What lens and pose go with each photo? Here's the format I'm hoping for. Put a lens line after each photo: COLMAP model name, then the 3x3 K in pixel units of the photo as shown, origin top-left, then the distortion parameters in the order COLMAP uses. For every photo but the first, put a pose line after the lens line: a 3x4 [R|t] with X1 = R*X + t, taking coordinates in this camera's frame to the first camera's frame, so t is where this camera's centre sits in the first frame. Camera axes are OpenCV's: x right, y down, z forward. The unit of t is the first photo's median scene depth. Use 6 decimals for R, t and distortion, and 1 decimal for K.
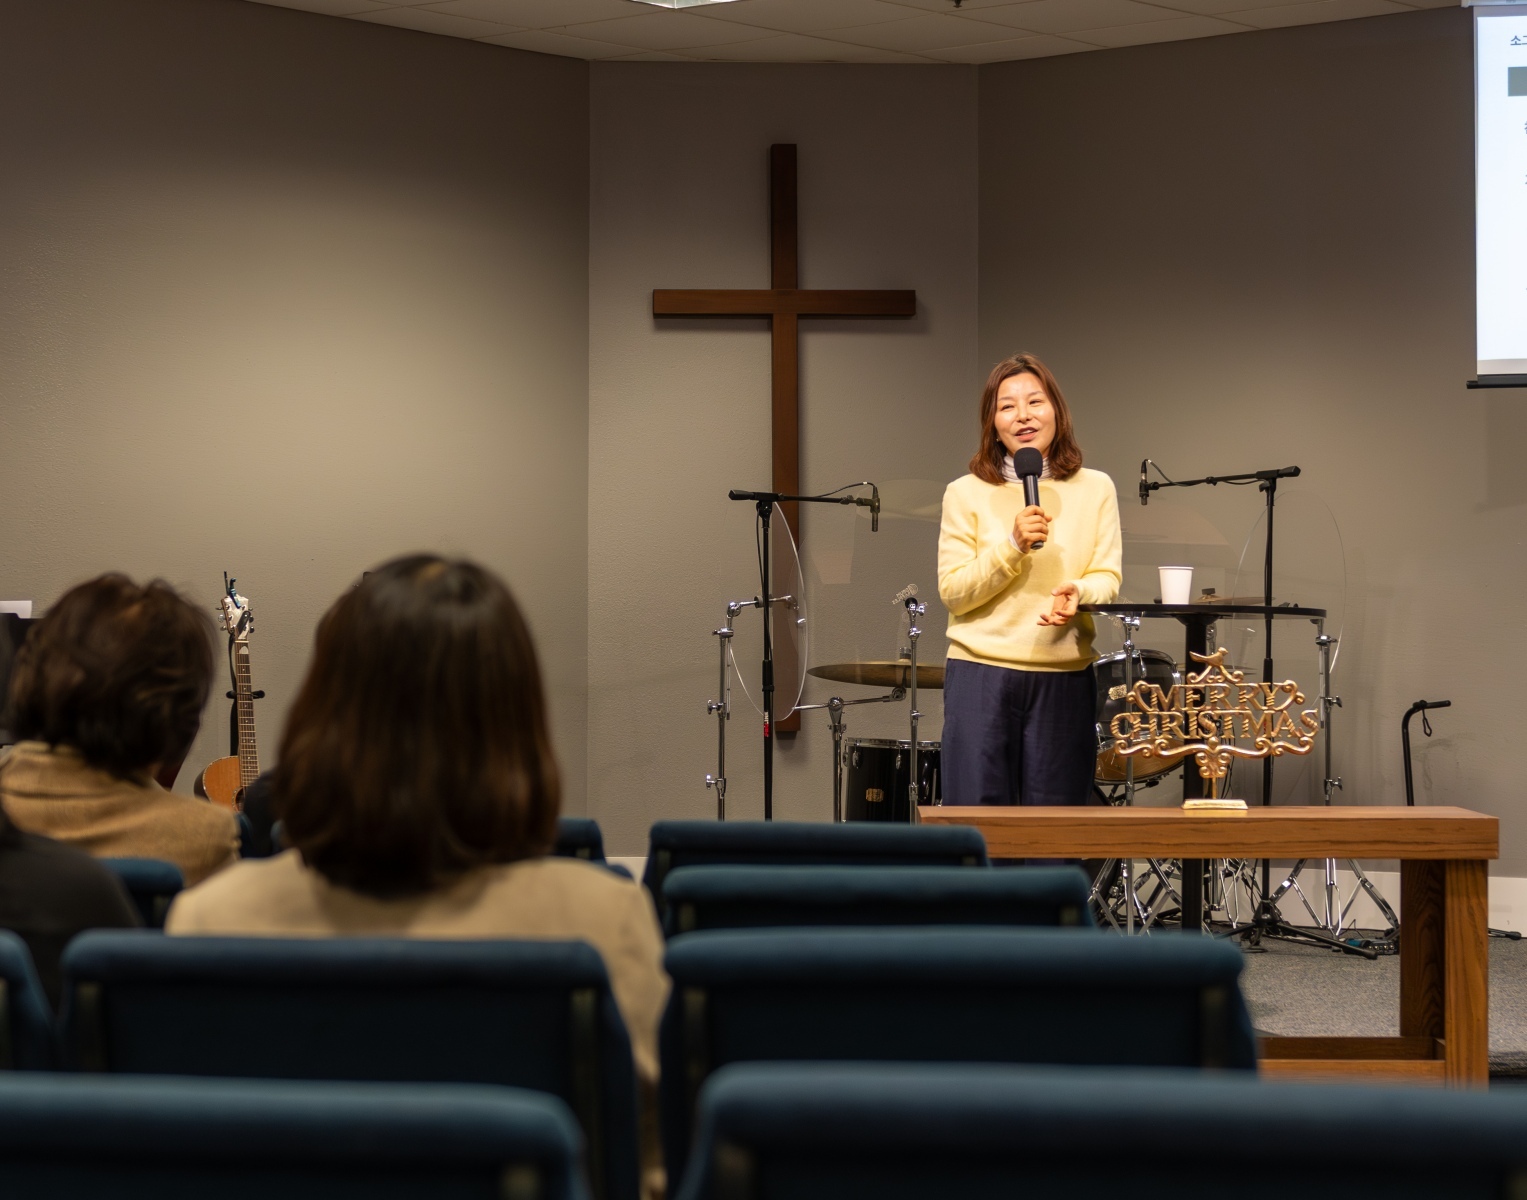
lens RADIAL K [[4167.1, 0, 756.7], [0, 4167.1, 595.7], [0, 0, 1]] dist [-0.031201, 0.000000]
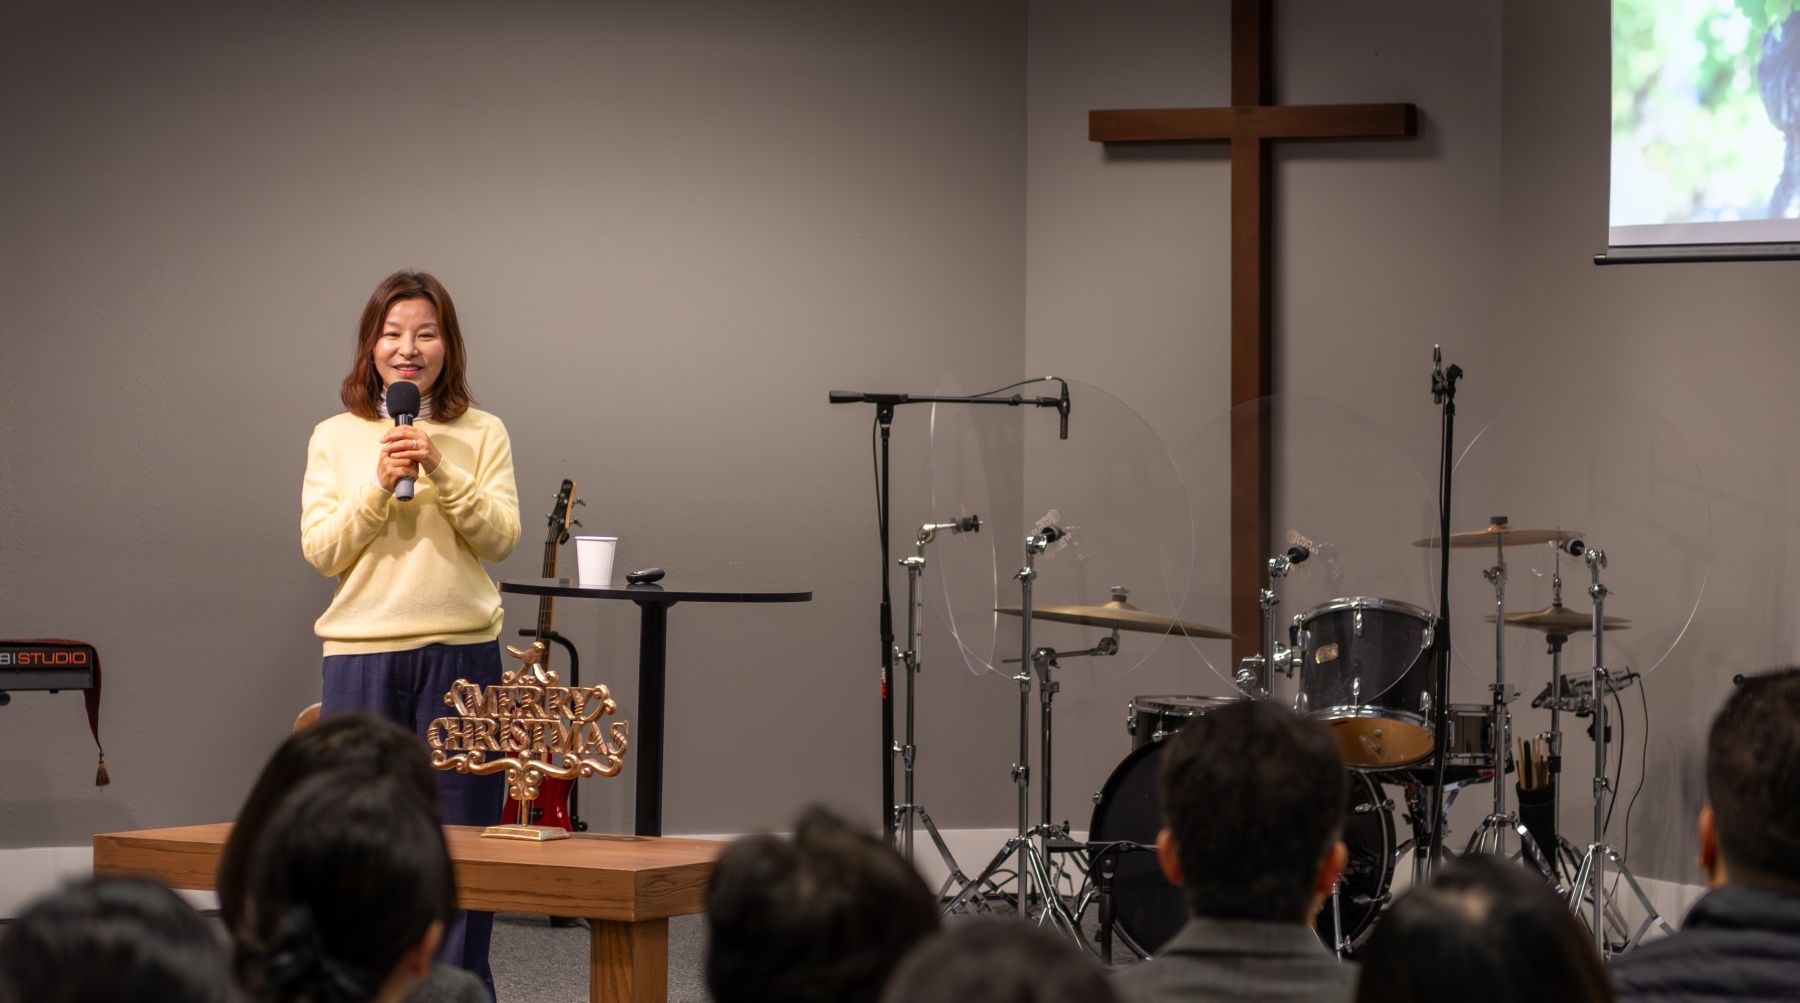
lens RADIAL K [[5834.4, 0, 900.2], [0, 5834.4, 493.1], [0, 0, 1]] dist [-0.352440, 0.000000]
pose [[0.875968, 0.016136, -0.482098, 0.724677], [-0.003248, 0.999615, 0.027556, -0.048350], [0.482358, -0.022573, 0.875684, 0.035329]]
